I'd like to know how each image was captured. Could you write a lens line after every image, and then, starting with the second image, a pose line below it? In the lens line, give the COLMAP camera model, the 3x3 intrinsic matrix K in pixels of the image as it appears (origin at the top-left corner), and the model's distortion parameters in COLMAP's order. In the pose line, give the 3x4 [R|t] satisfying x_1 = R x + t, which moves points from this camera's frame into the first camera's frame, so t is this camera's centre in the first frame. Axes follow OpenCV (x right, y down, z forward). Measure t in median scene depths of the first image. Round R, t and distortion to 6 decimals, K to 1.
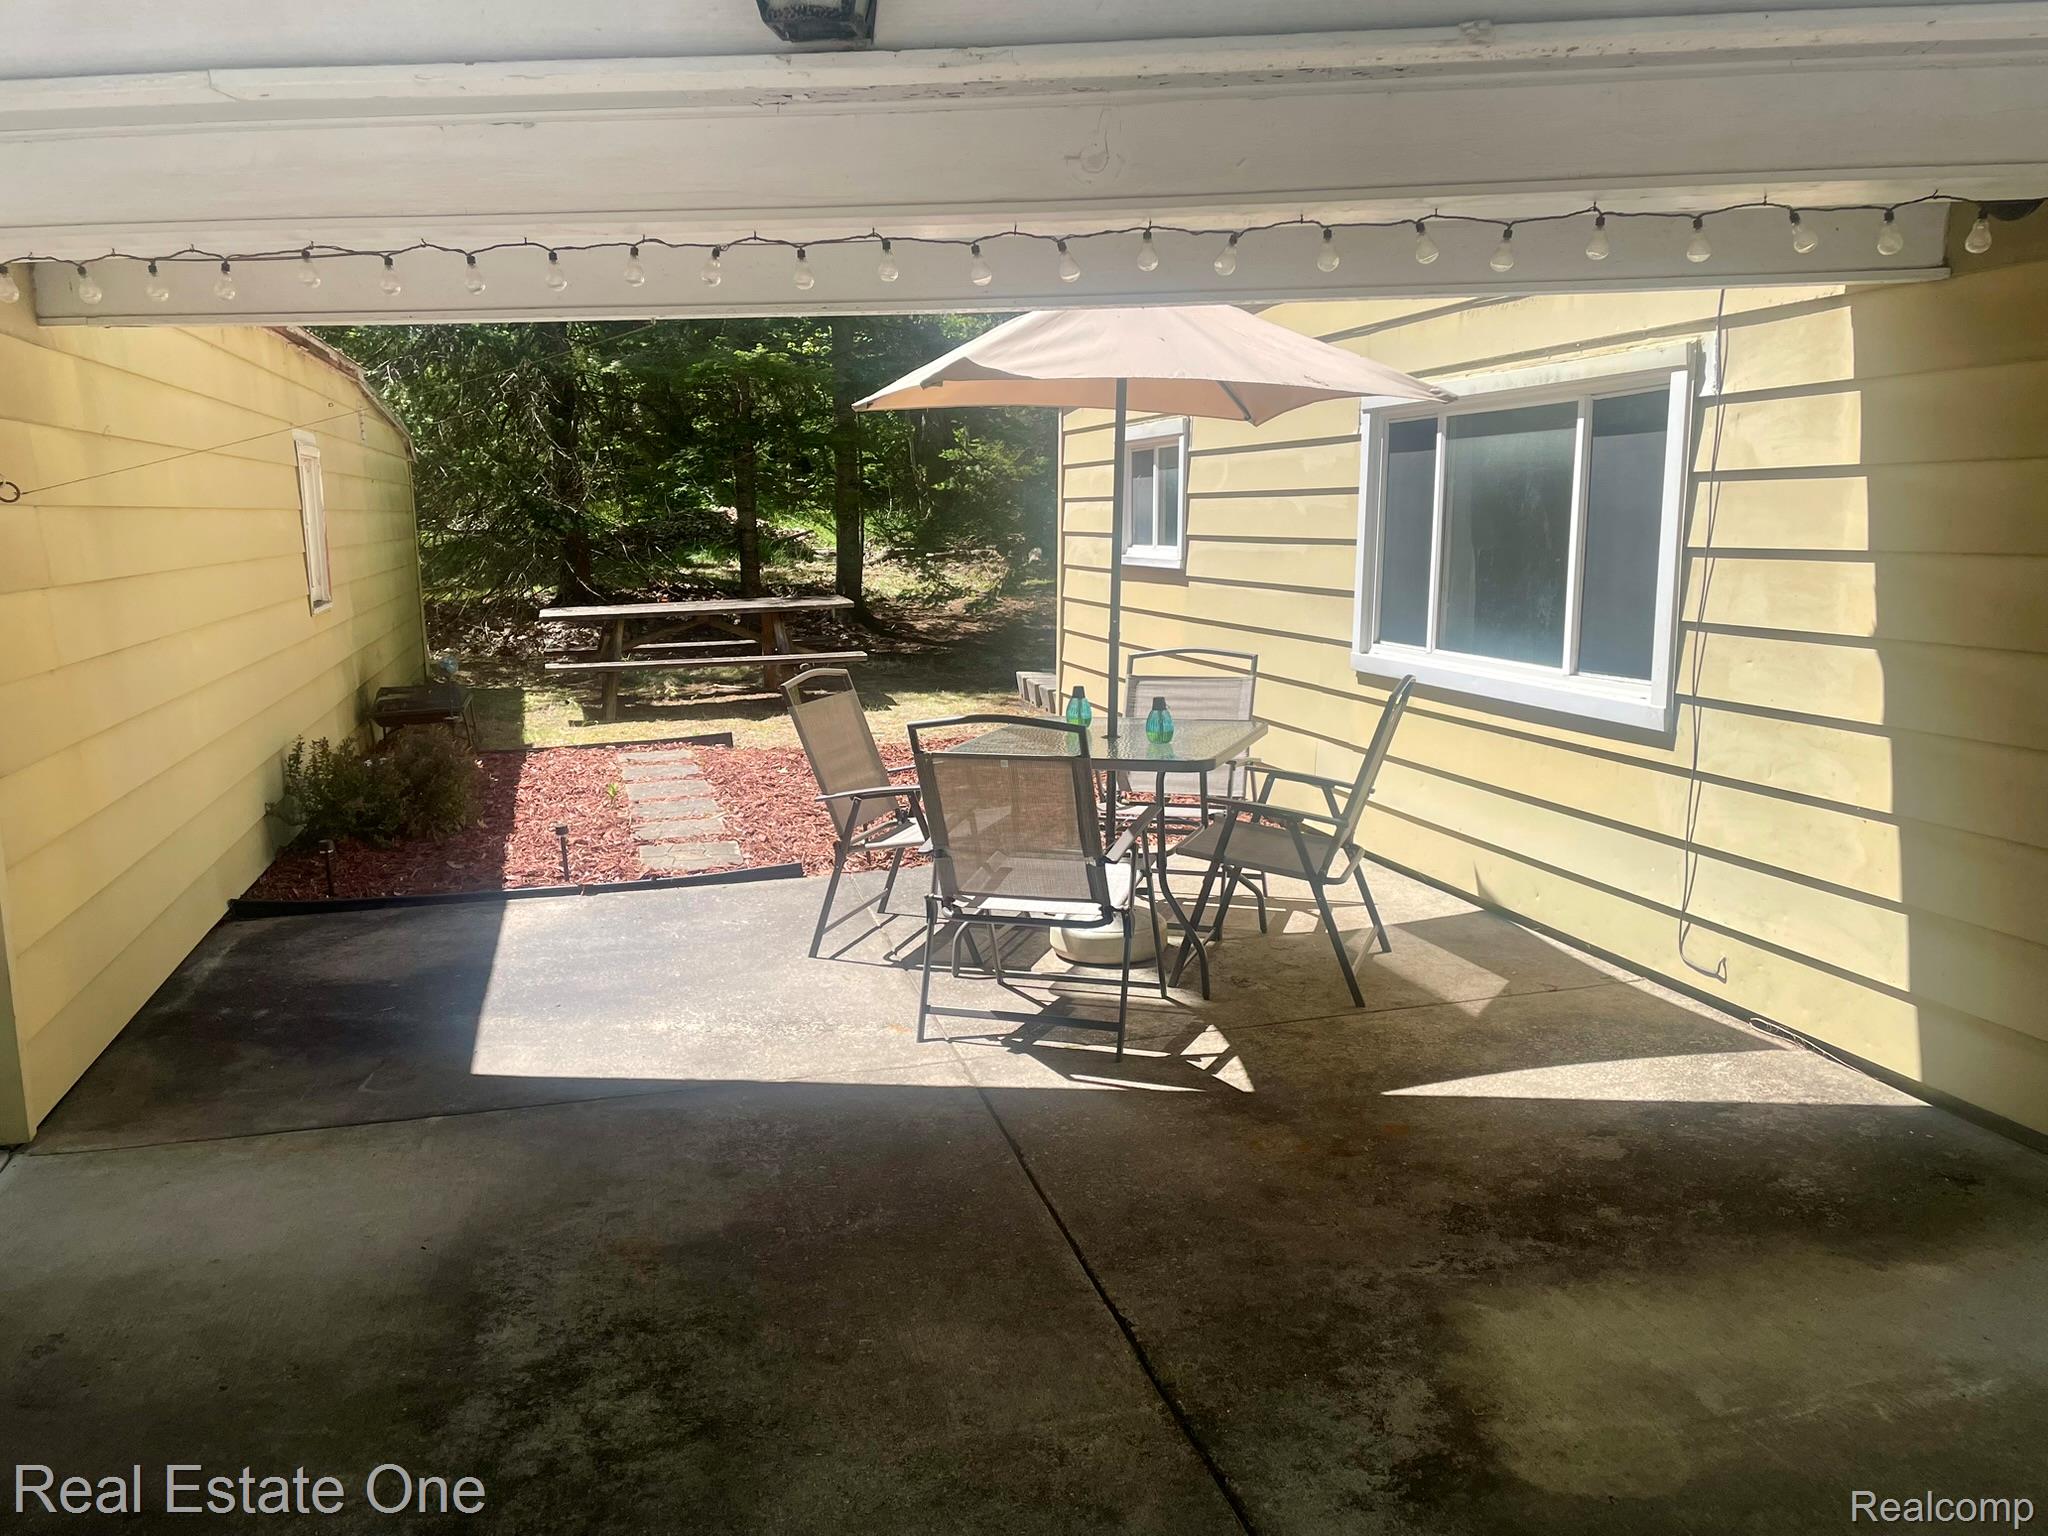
lens RADIAL K [[1553.0, 0, 1019.6], [0, 1553.0, 755.3], [0, 0, 1]] dist [0.099177, -0.121443]
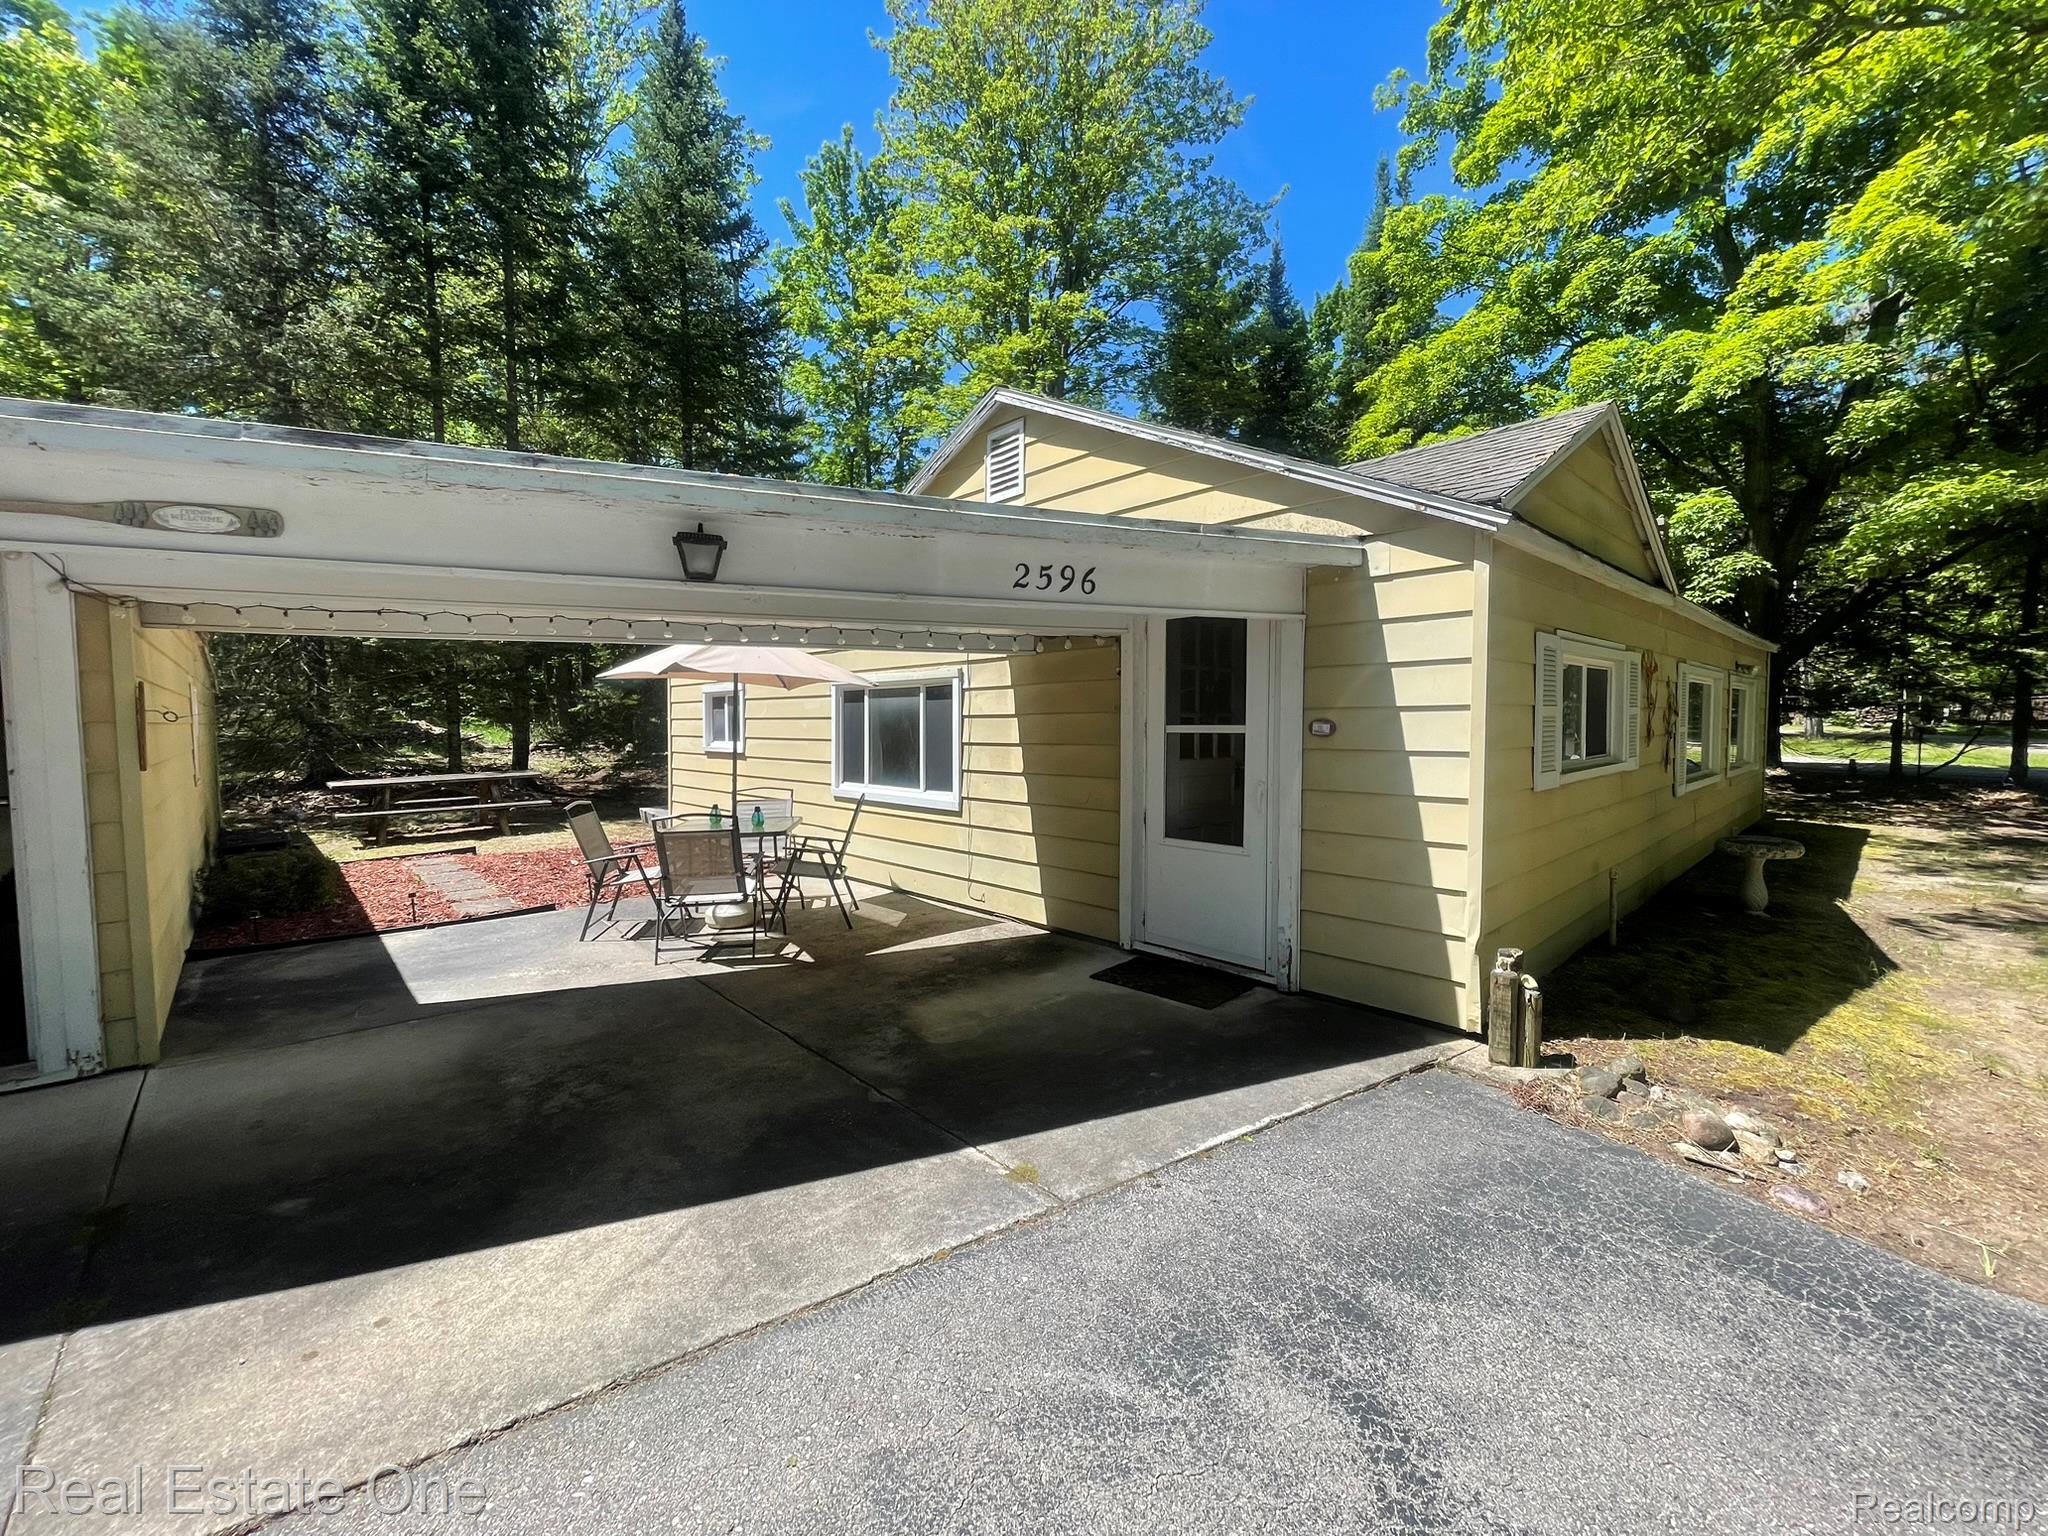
lens RADIAL K [[826.6, 0, 1020.2], [0, 826.6, 763.5], [0, 0, 1]] dist [-0.003227, -0.000218]
pose [[0.890104, -0.014365, 0.455530, -0.132296], [0.063740, 0.993604, -0.093214, 0.042241], [-0.451277, 0.112006, 0.885327, -0.291949]]
